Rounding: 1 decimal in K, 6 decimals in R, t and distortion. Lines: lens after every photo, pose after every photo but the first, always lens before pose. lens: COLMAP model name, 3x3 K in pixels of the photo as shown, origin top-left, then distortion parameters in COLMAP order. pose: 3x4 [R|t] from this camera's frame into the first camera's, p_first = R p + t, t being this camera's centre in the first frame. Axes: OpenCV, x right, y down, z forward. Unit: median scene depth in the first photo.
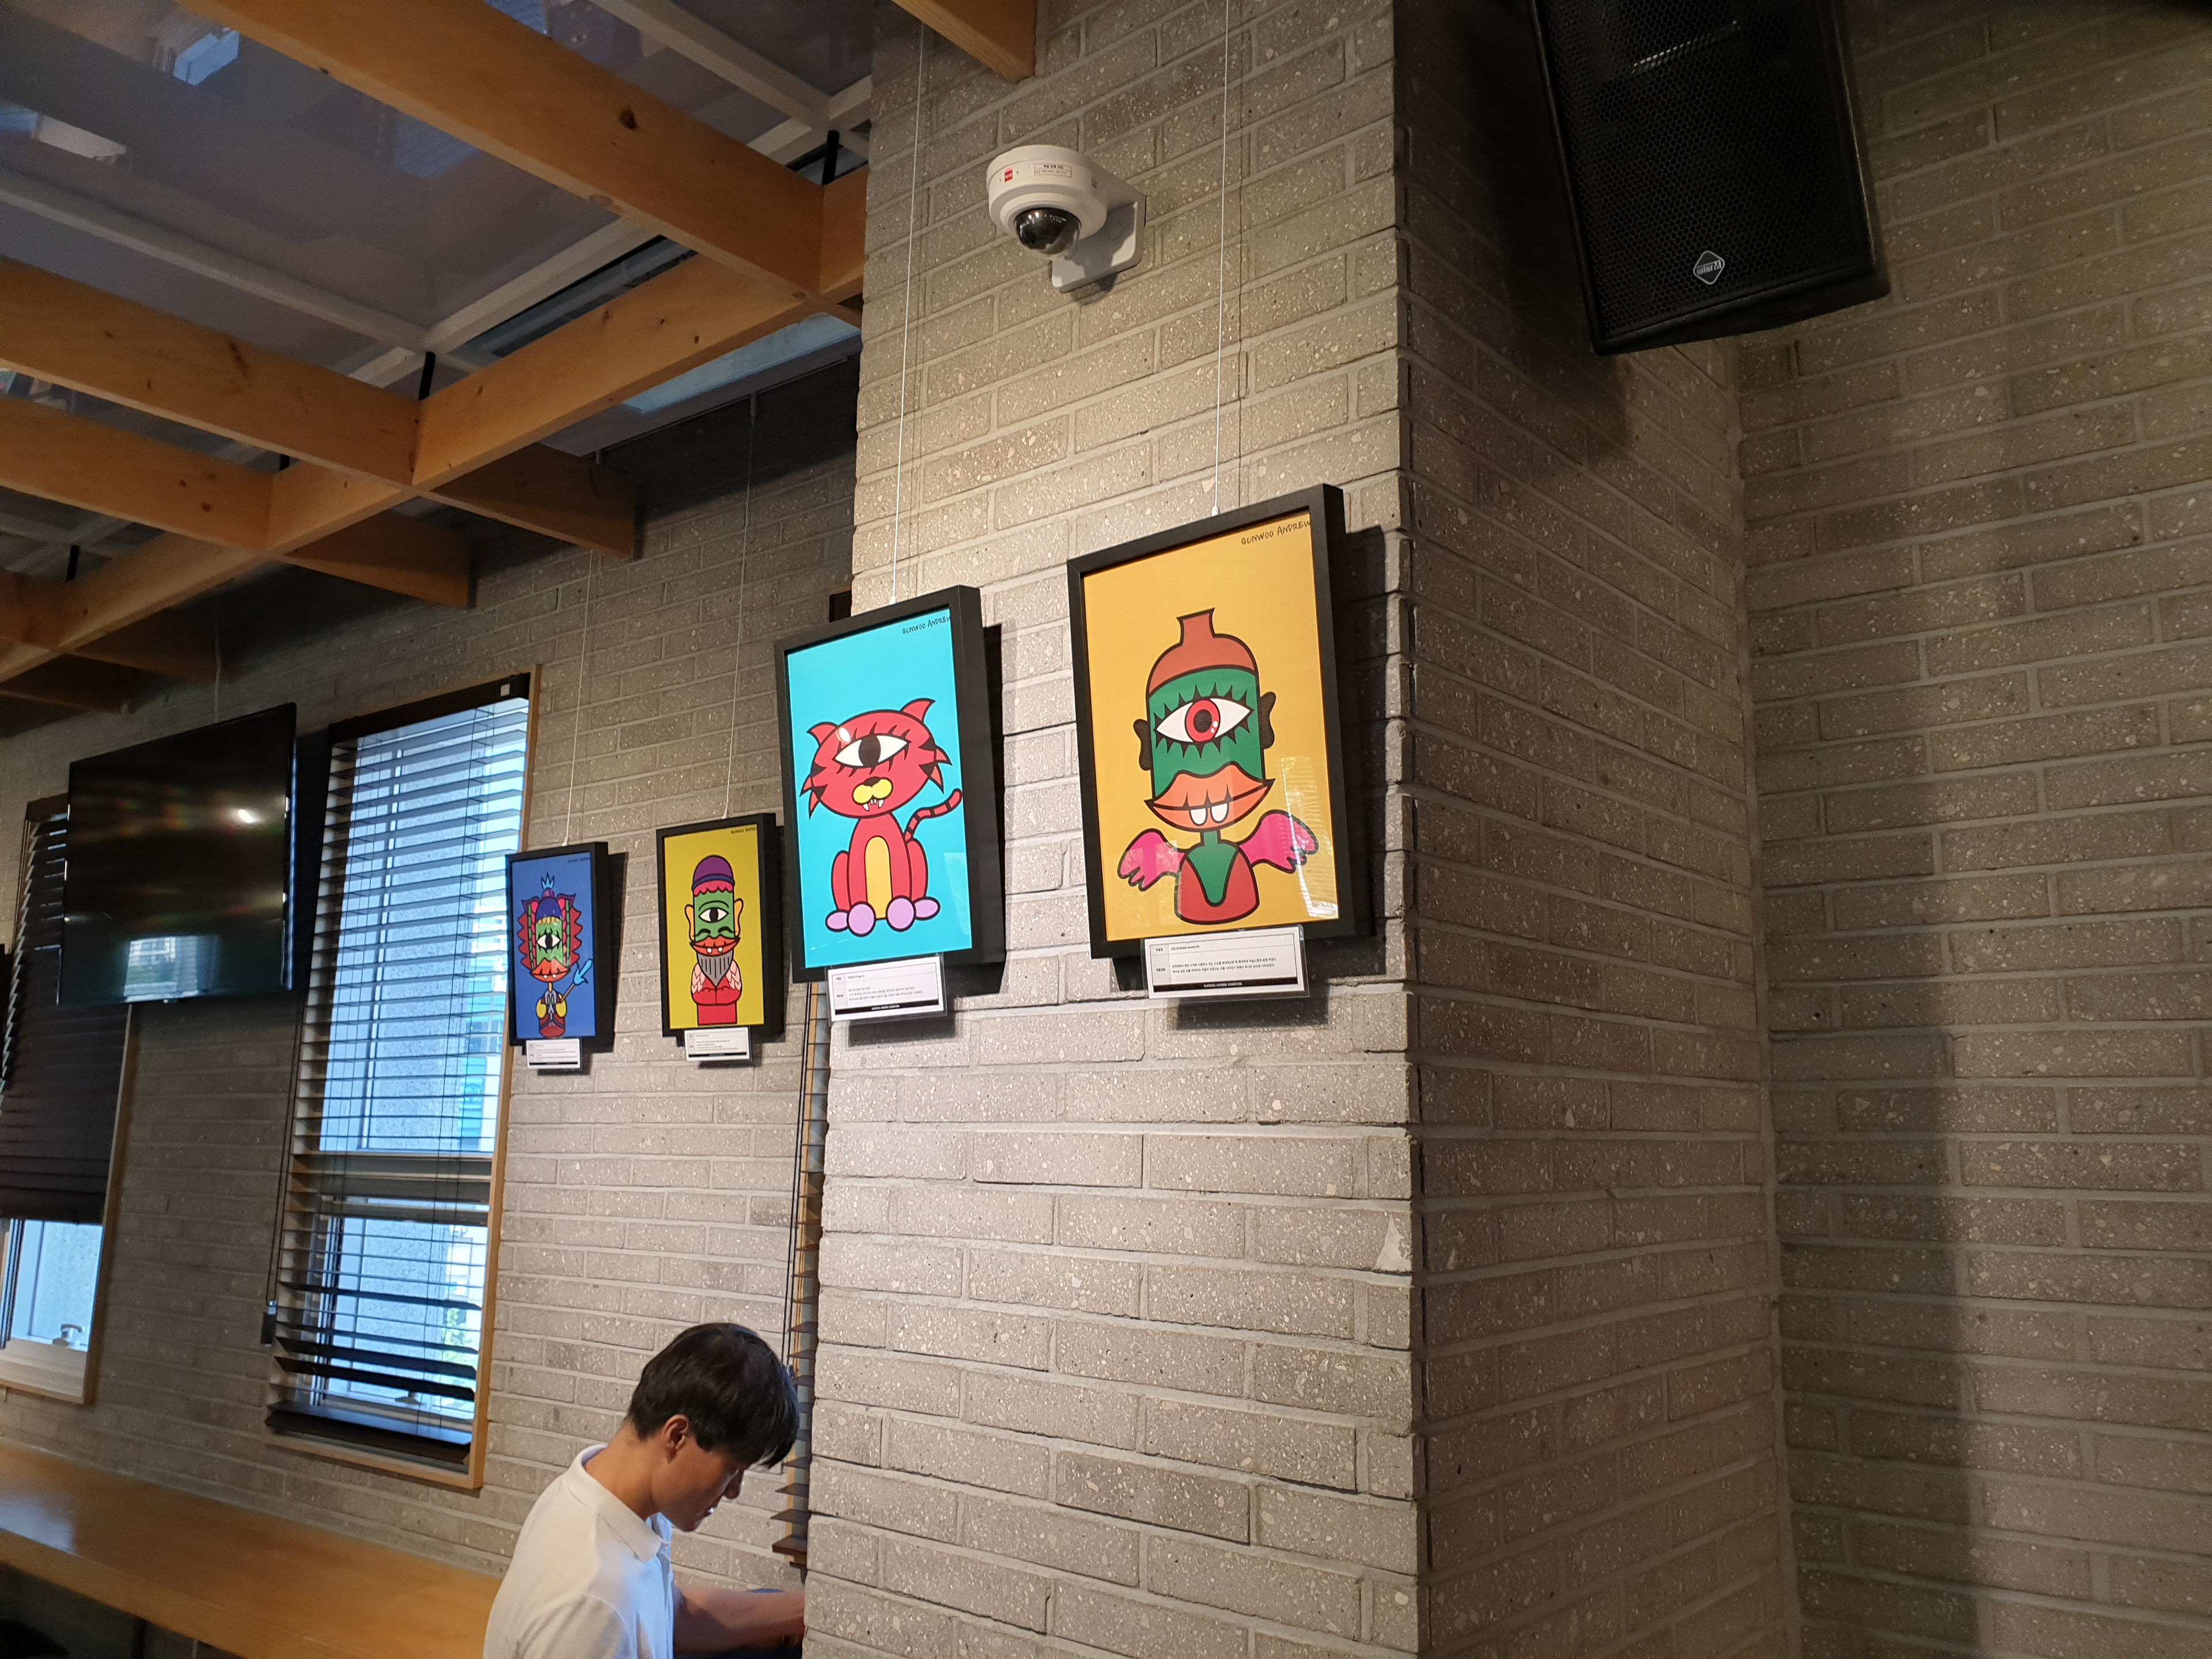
lens RADIAL K [[1735.6, 0, 1096.6], [0, 1735.6, 829.0], [0, 0, 1]] dist [0.061077, -0.067981]
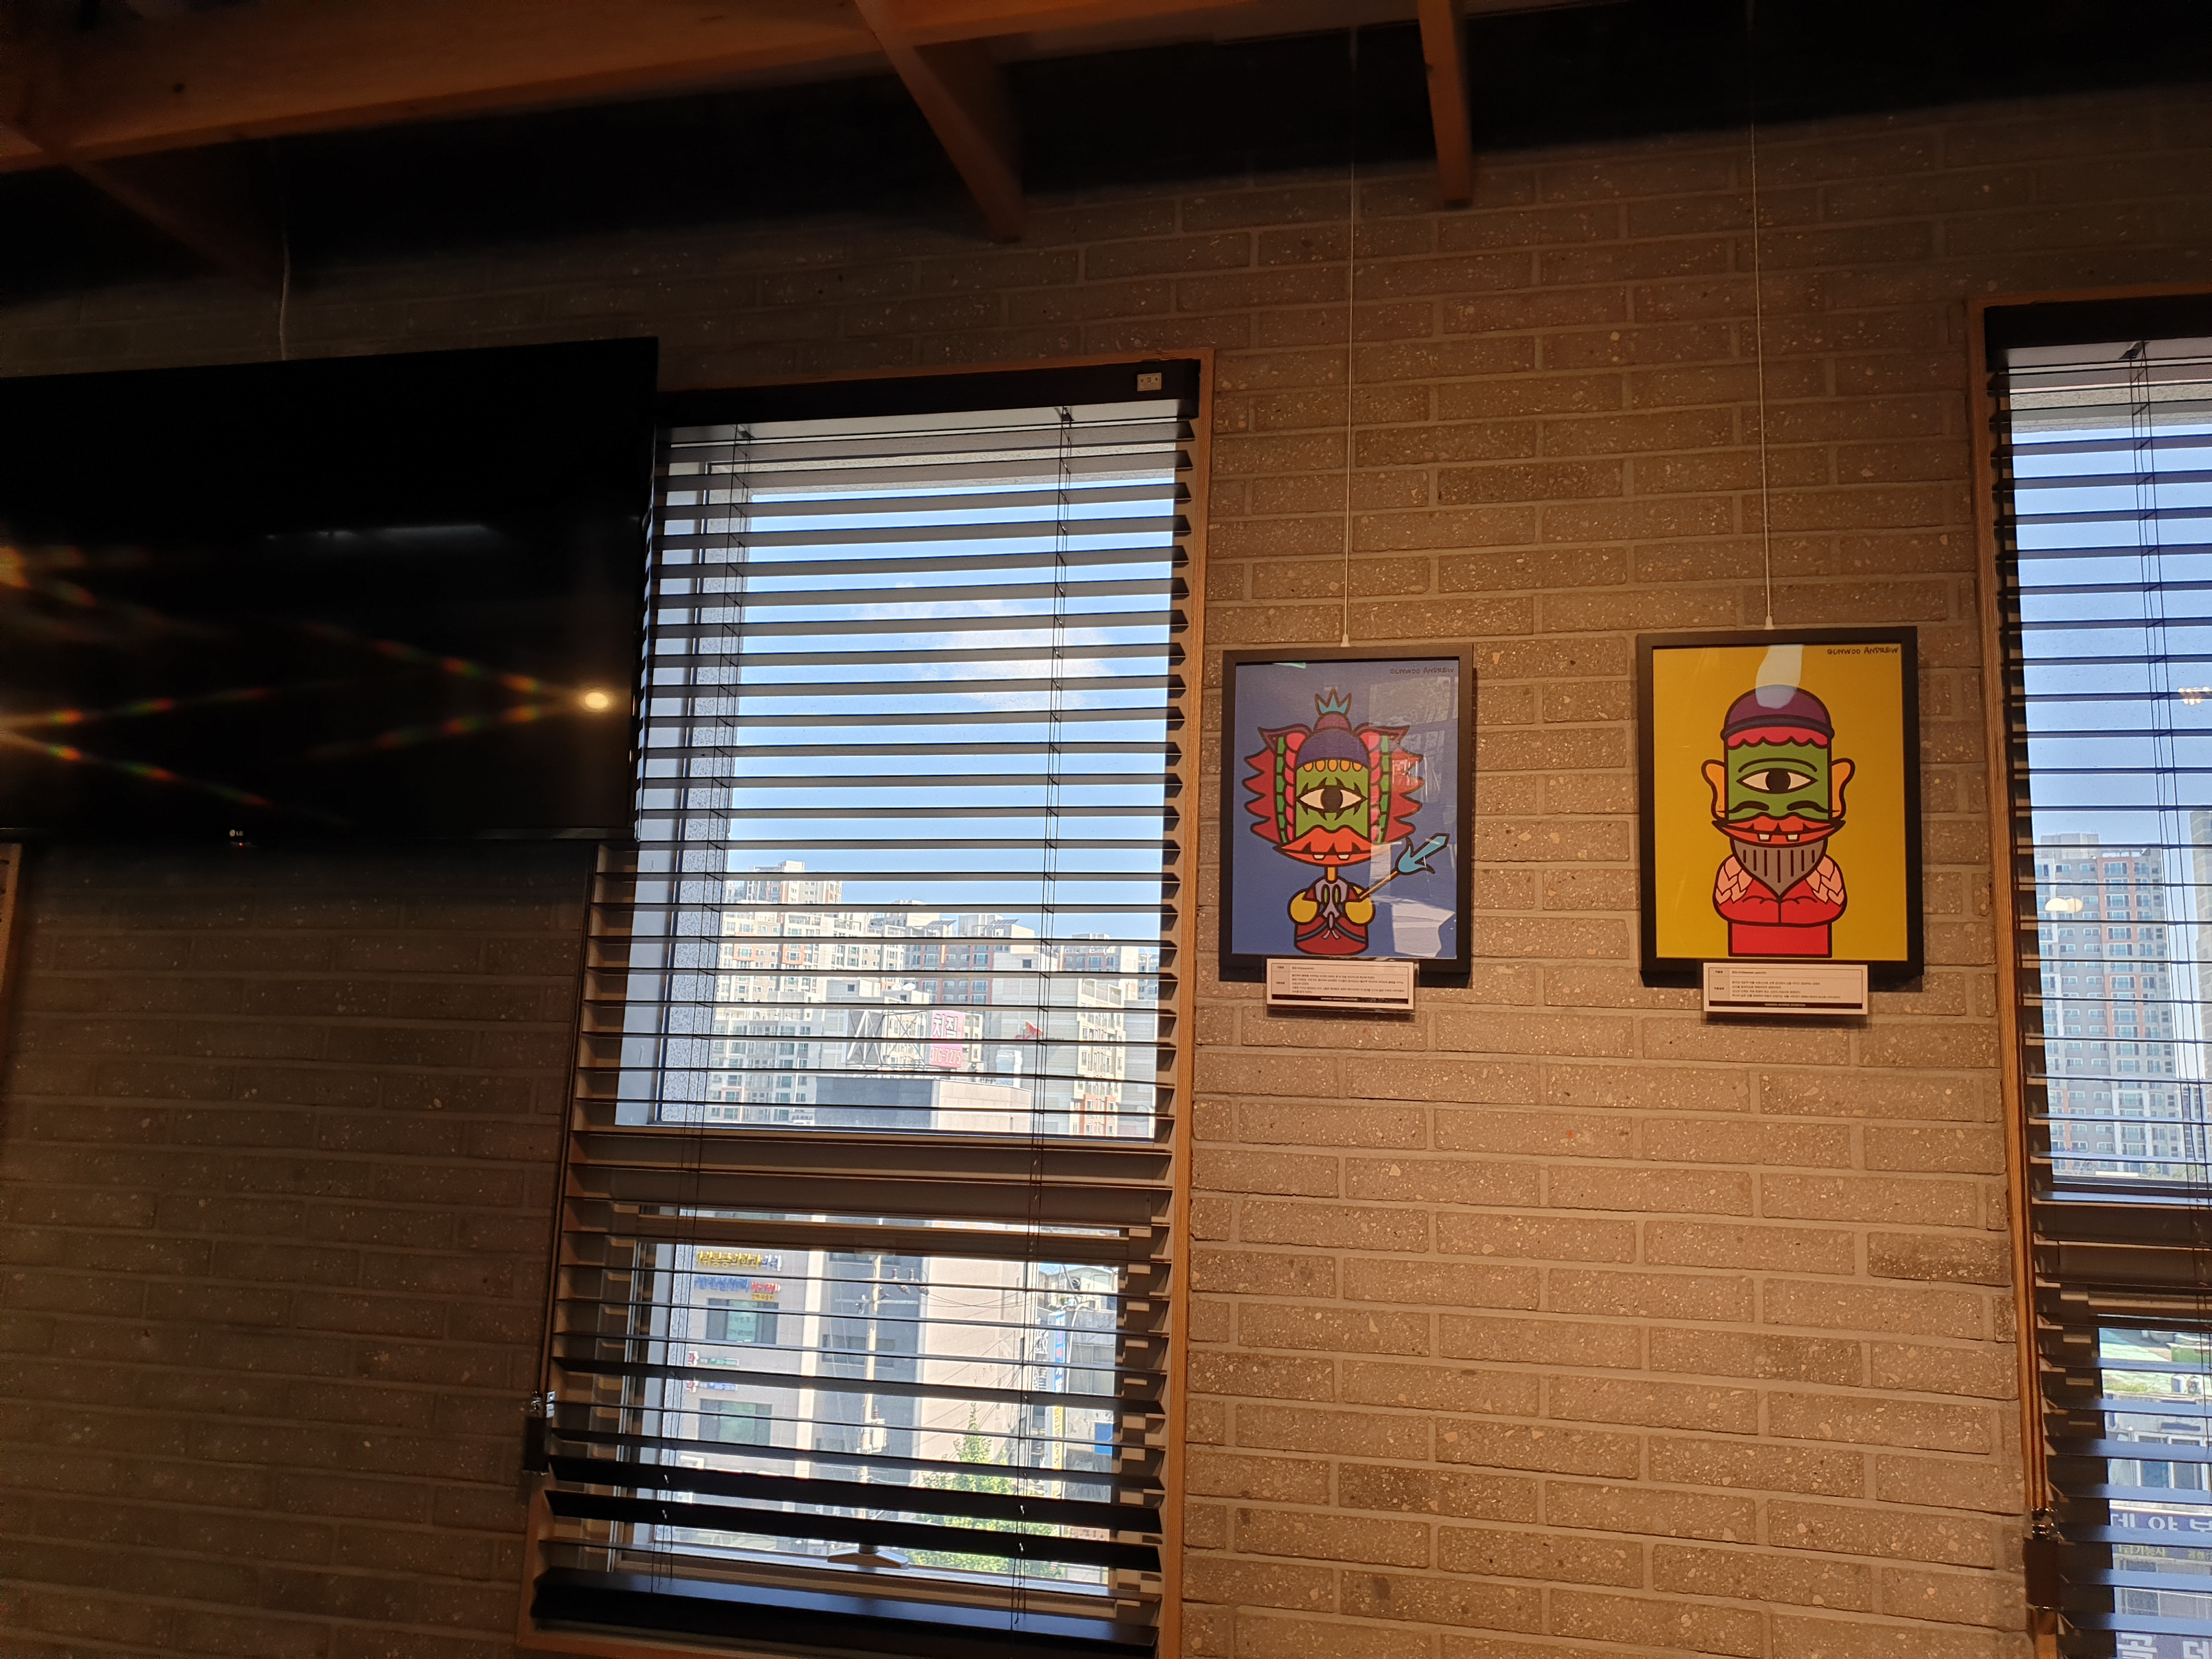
lens RADIAL K [[1735.6, 0, 1113.5], [0, 1735.6, 827.0], [0, 0, 1]] dist [0.061077, -0.067981]
pose [[0.901889, 0.092163, 0.422022, -0.602248], [-0.099879, 0.994992, -0.003844, 0.079458], [-0.420263, -0.038684, 0.906577, 0.458714]]
